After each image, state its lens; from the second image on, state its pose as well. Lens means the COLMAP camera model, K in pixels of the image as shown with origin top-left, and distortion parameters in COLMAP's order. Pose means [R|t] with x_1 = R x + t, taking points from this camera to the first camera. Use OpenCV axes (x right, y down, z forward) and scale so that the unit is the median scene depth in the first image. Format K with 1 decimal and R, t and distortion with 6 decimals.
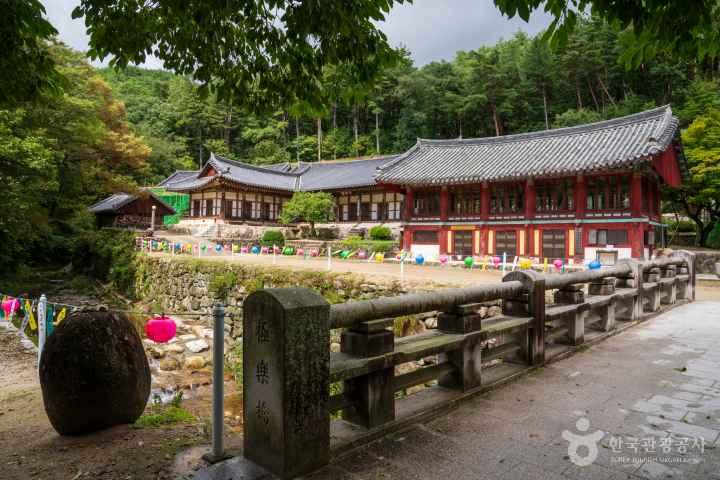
lens RADIAL K [[542.1, 0, 360.5], [0, 542.1, 239.9], [0, 0, 1]] dist [-0.075517, 0.009300]
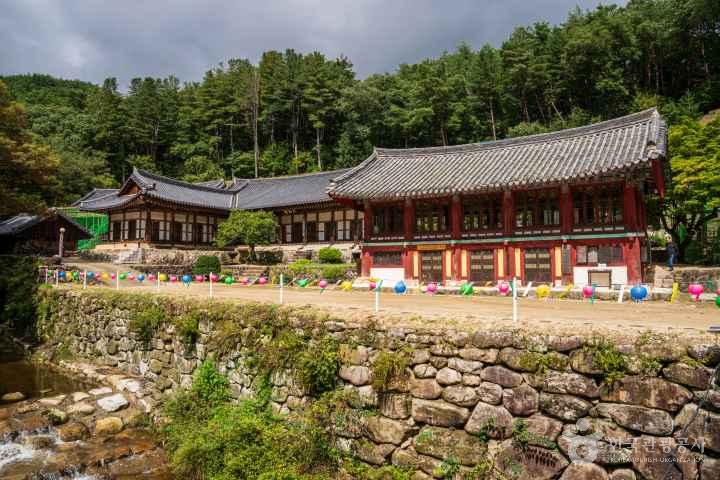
lens RADIAL K [[556.2, 0, 367.6], [0, 556.2, 240.7], [0, 0, 1]] dist [-0.091954, 0.092881]
pose [[0.991915, -0.016614, 0.125811, -0.022169], [0.021391, 0.999097, -0.036715, -0.002633], [-0.125088, 0.039109, 0.991375, 0.110059]]
